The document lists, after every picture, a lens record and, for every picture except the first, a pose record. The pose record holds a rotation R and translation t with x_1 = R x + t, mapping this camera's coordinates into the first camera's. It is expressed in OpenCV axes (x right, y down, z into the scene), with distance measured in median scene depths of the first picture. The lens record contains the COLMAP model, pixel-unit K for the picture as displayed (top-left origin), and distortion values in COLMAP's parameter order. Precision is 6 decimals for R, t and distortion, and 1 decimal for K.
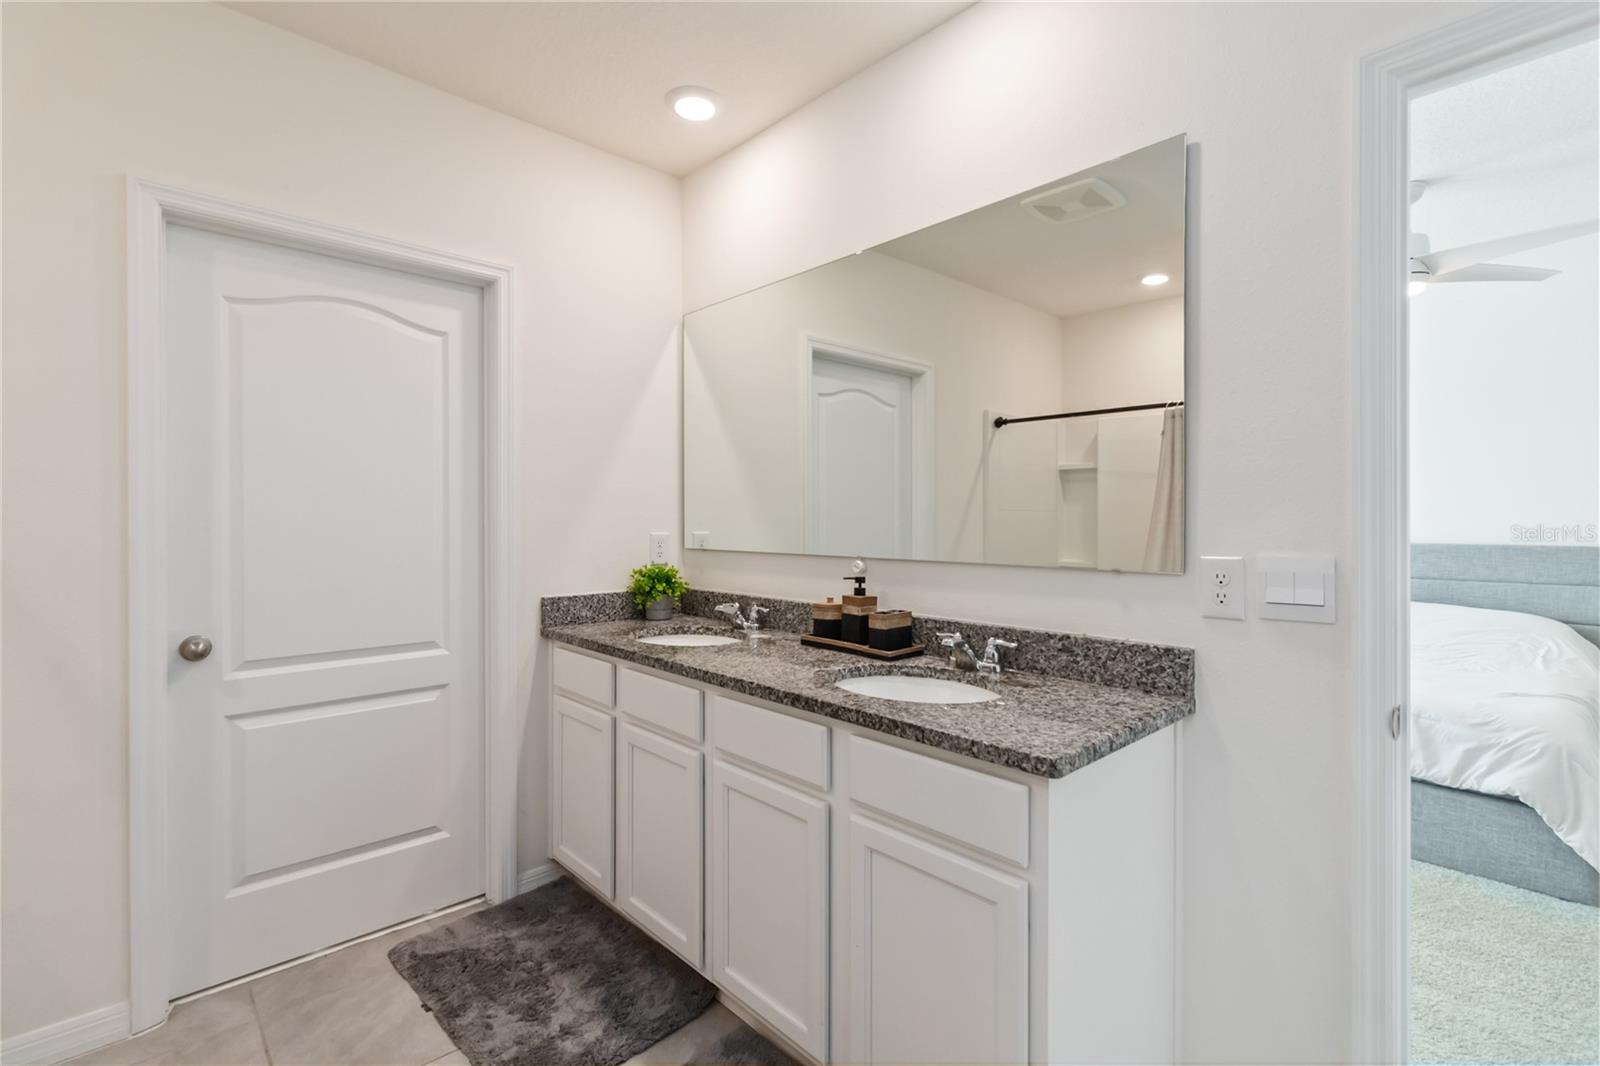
lens RADIAL K [[722.8, 0, 822.1], [0, 722.8, 537.6], [0, 0, 1]] dist [0.000111, 0.000001]
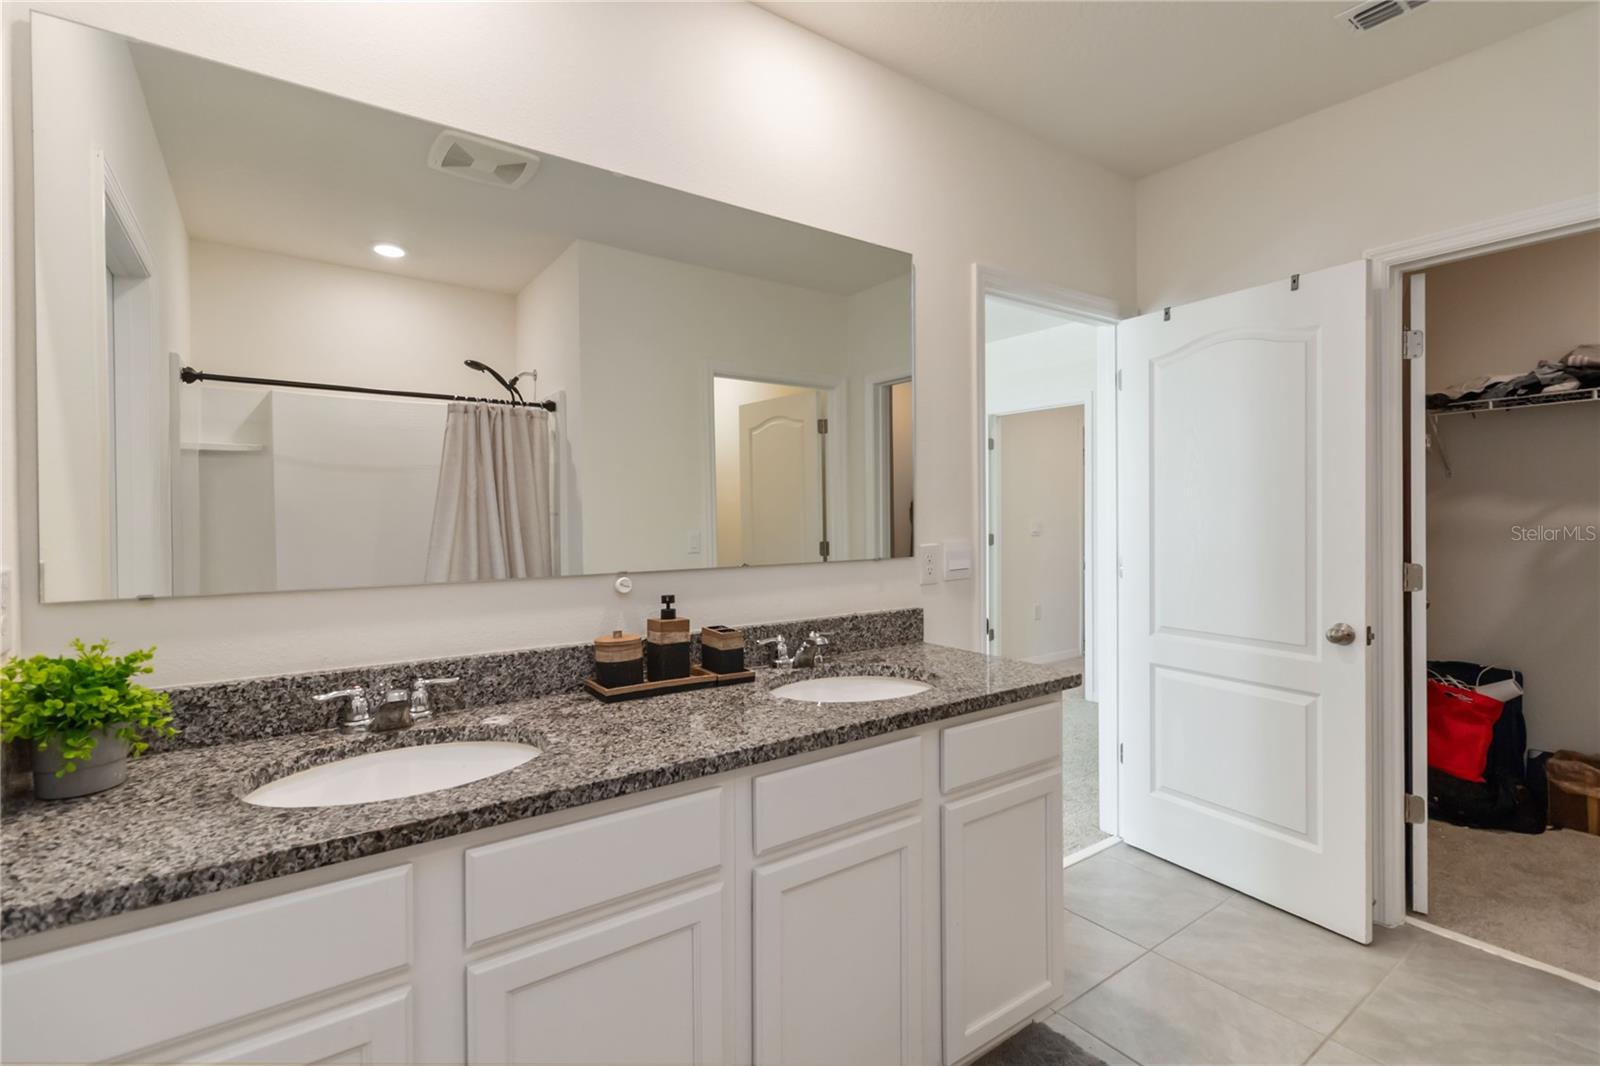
lens RADIAL K [[740.3, 0, 800.0], [0, 740.3, 533.0], [0, 0, 1]] dist [0.000278, -0.000003]
pose [[0.132908, -0.024479, 0.990826, -0.829871], [0.028373, 0.999379, 0.020884, -0.029525], [-0.990722, 0.025337, 0.133520, 0.851884]]
